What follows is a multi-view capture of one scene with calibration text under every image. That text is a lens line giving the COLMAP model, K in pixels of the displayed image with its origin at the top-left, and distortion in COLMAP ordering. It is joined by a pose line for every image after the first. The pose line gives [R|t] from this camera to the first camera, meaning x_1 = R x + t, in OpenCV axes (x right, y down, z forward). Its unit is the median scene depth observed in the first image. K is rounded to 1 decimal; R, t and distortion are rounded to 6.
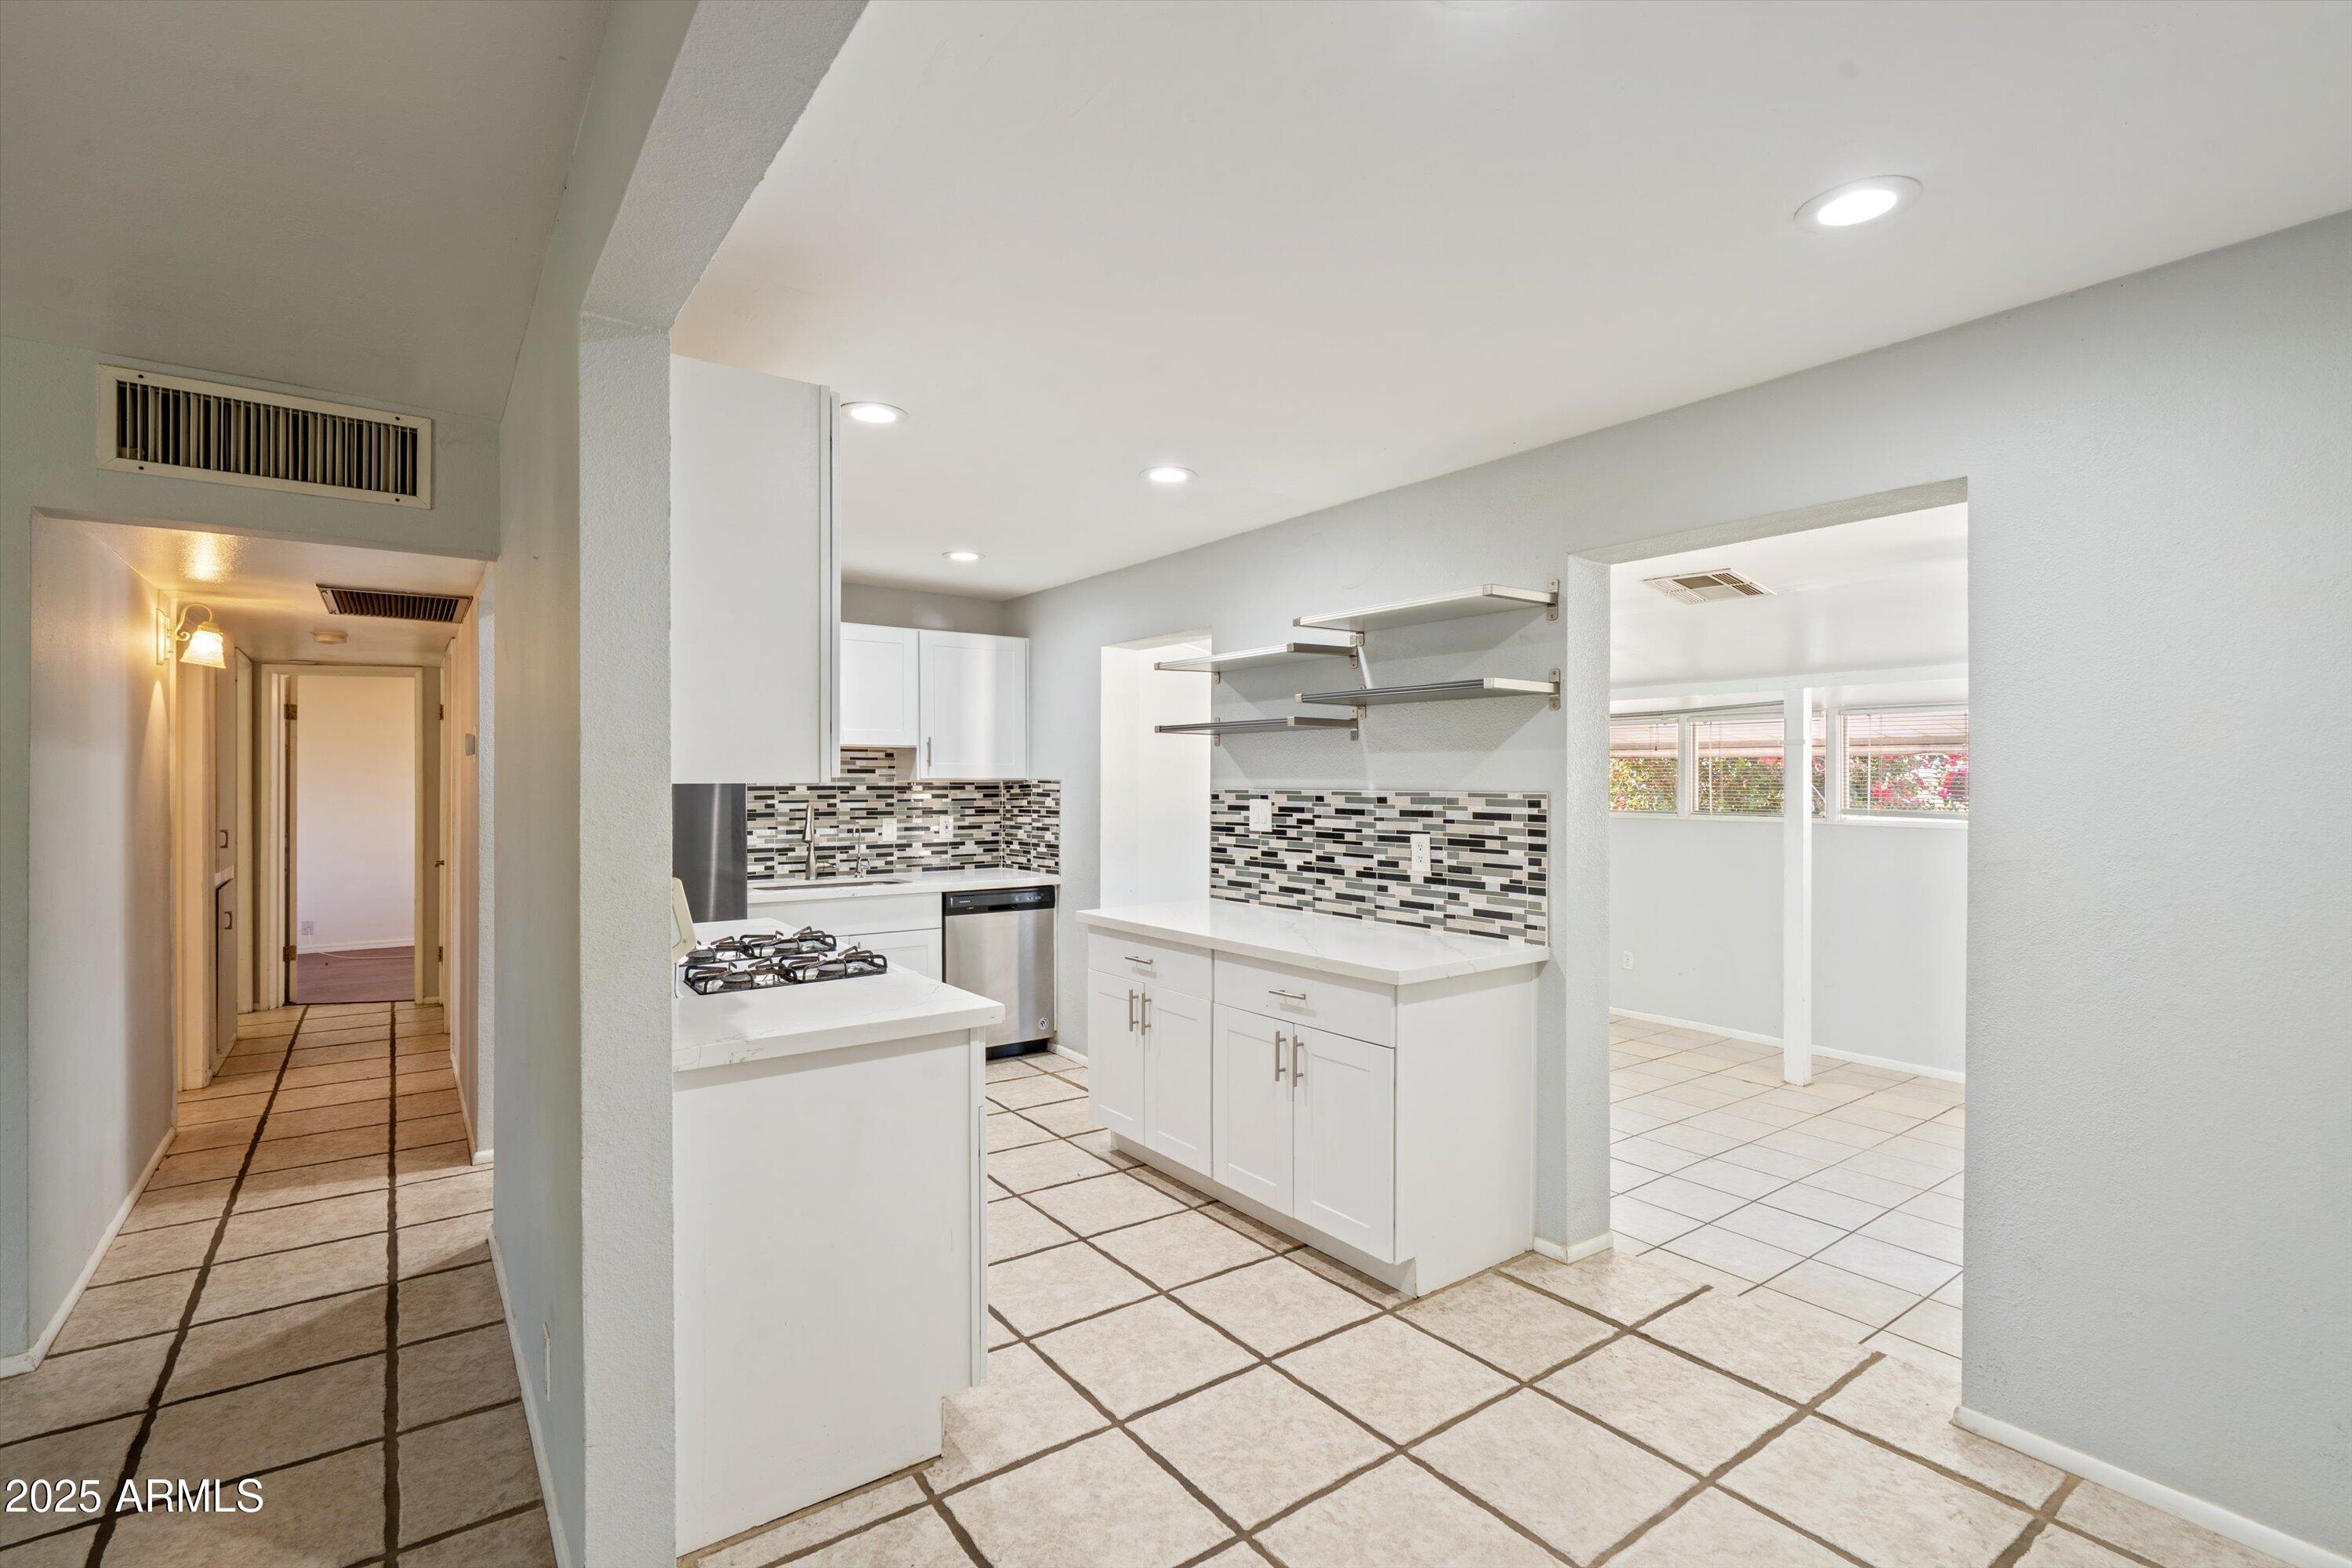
lens RADIAL K [[1068.6, 0, 1172.9], [0, 1068.6, 782.1], [0, 0, 1]] dist [-0.002221, 0.000753]
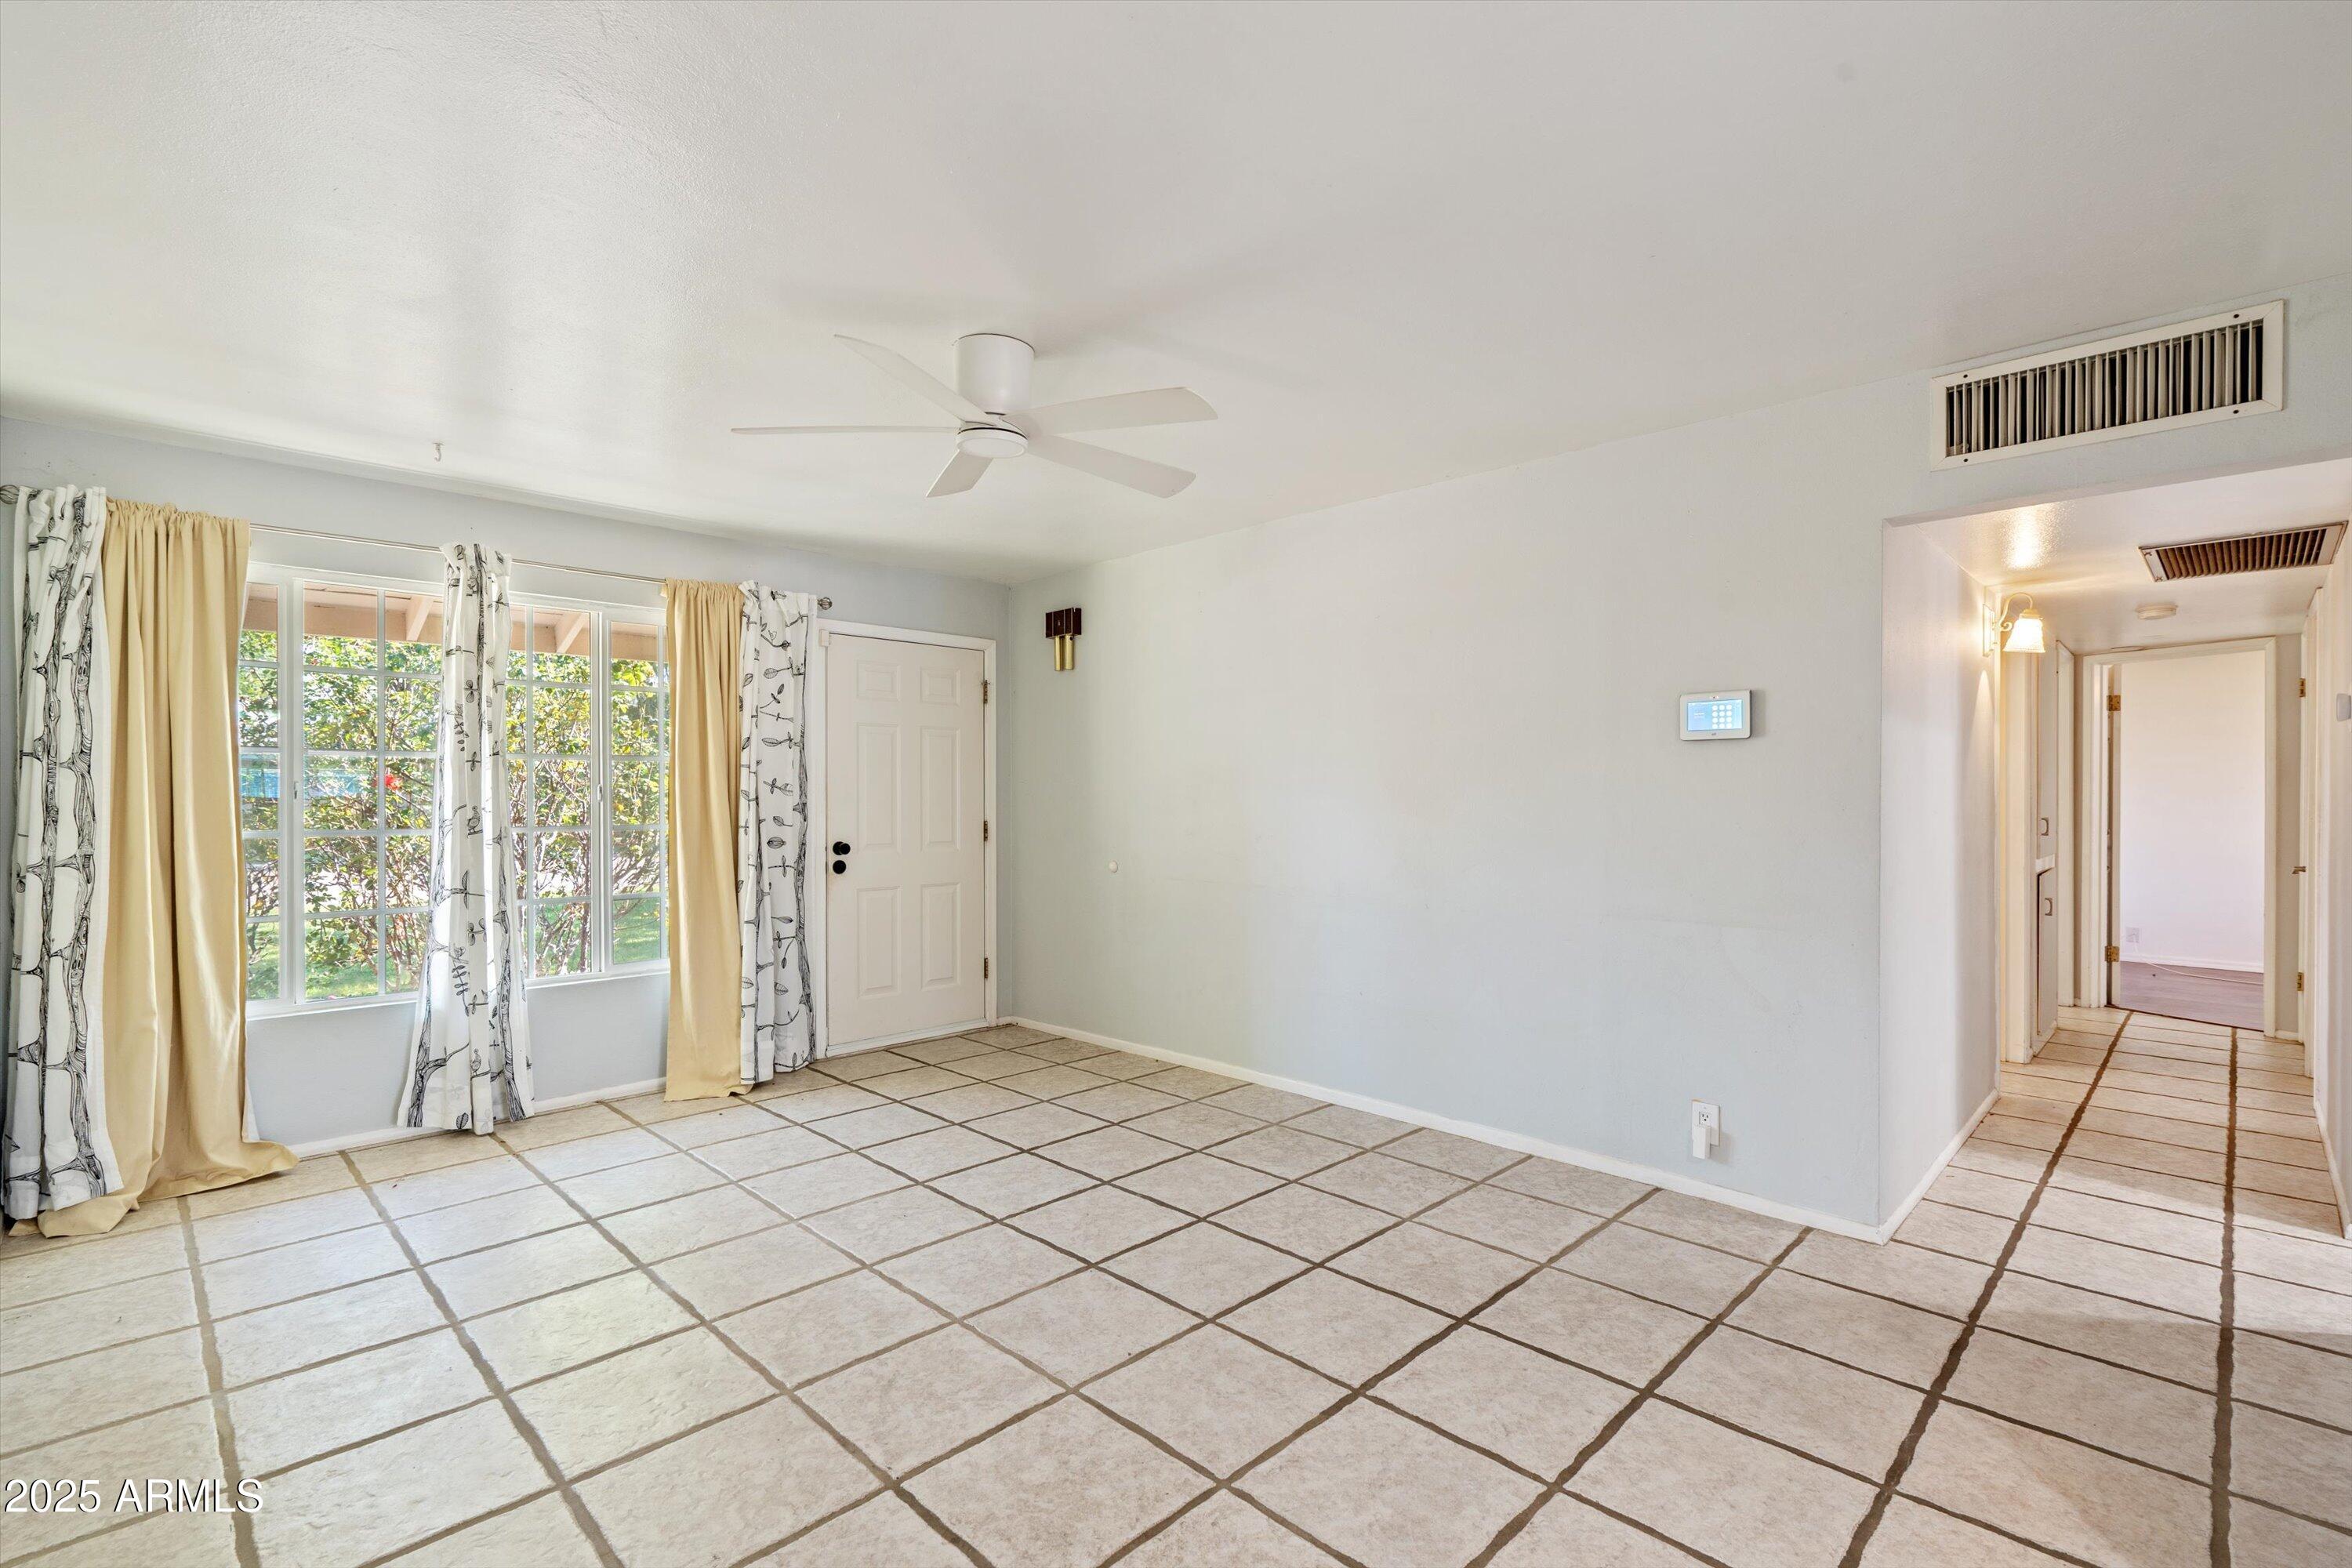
lens RADIAL K [[1068.6, 0, 1162.7], [0, 1068.6, 797.1], [0, 0, 1]] dist [-0.002221, 0.000753]
pose [[0.149220, 0.001328, -0.988803, -0.006962], [-0.001668, 0.999998, 0.001092, 0.031076], [0.988803, 0.001487, 0.149222, 0.016720]]
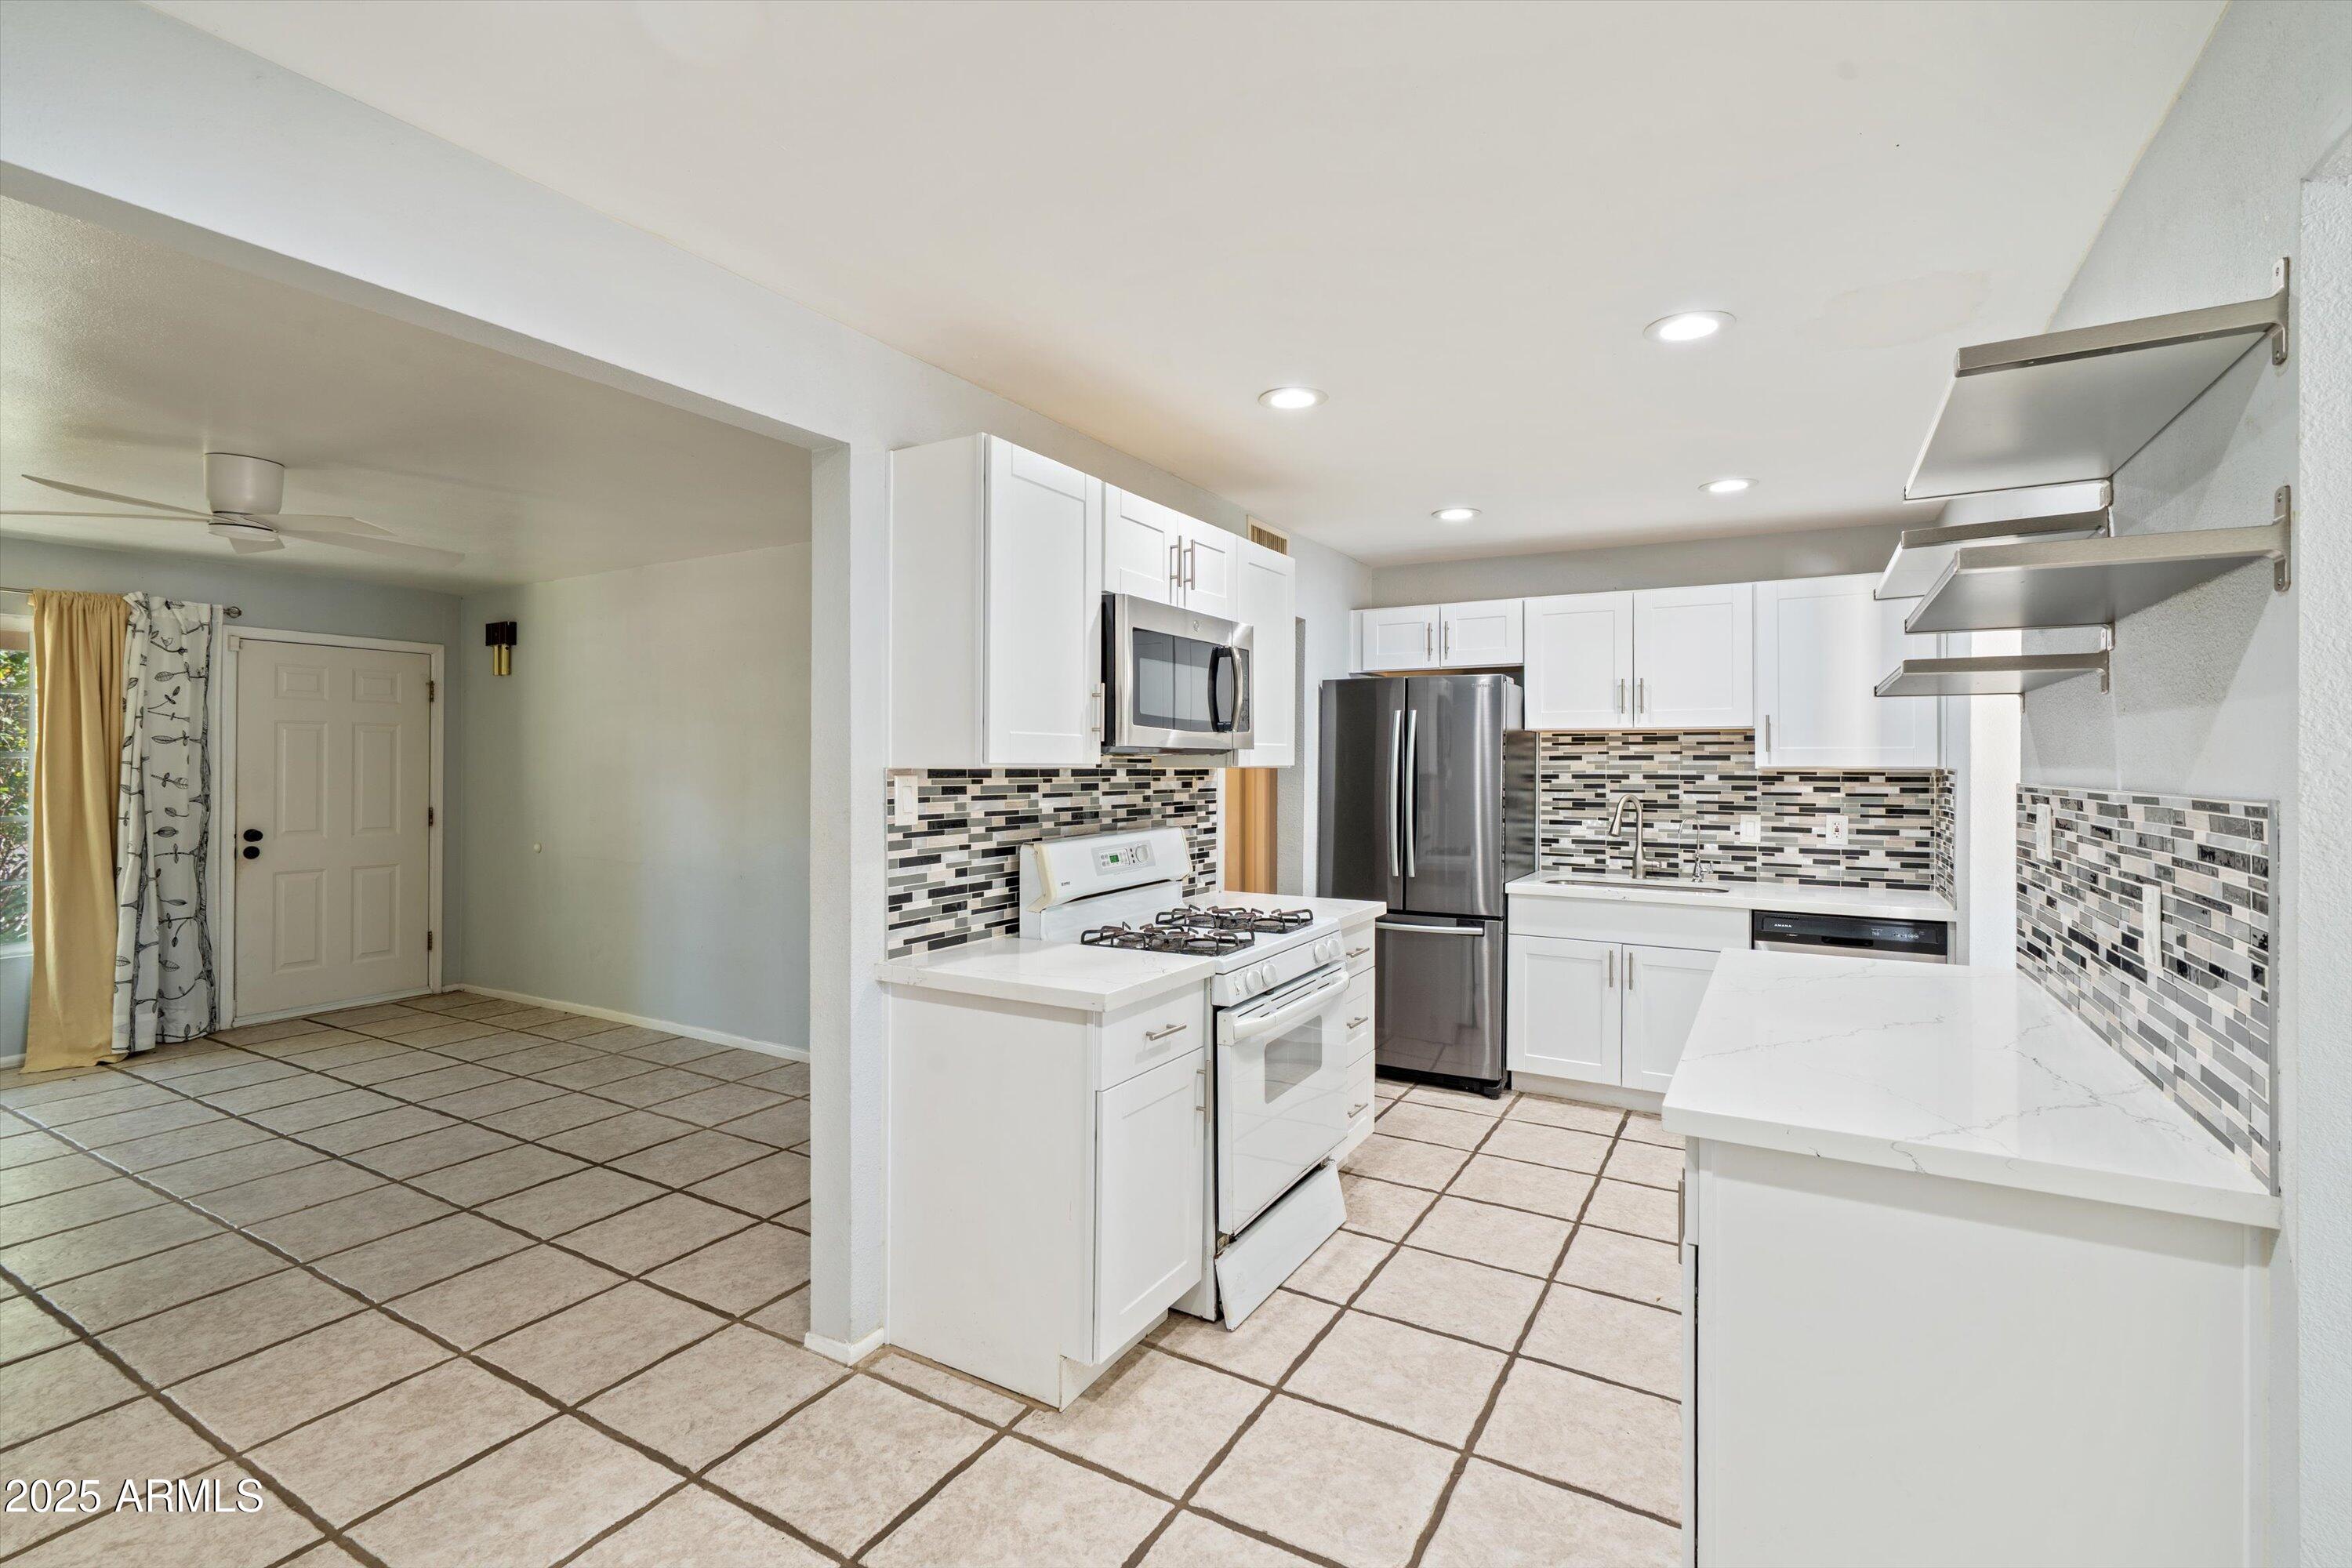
lens RADIAL K [[1068.6, 0, 1185.0], [0, 1068.6, 756.9], [0, 0, 1]] dist [-0.002221, 0.000753]
pose [[0.404209, -0.005686, -0.914649, 0.421808], [-0.005633, 0.999946, -0.008705, -0.001563], [0.914649, 0.008671, 0.404155, 0.361534]]
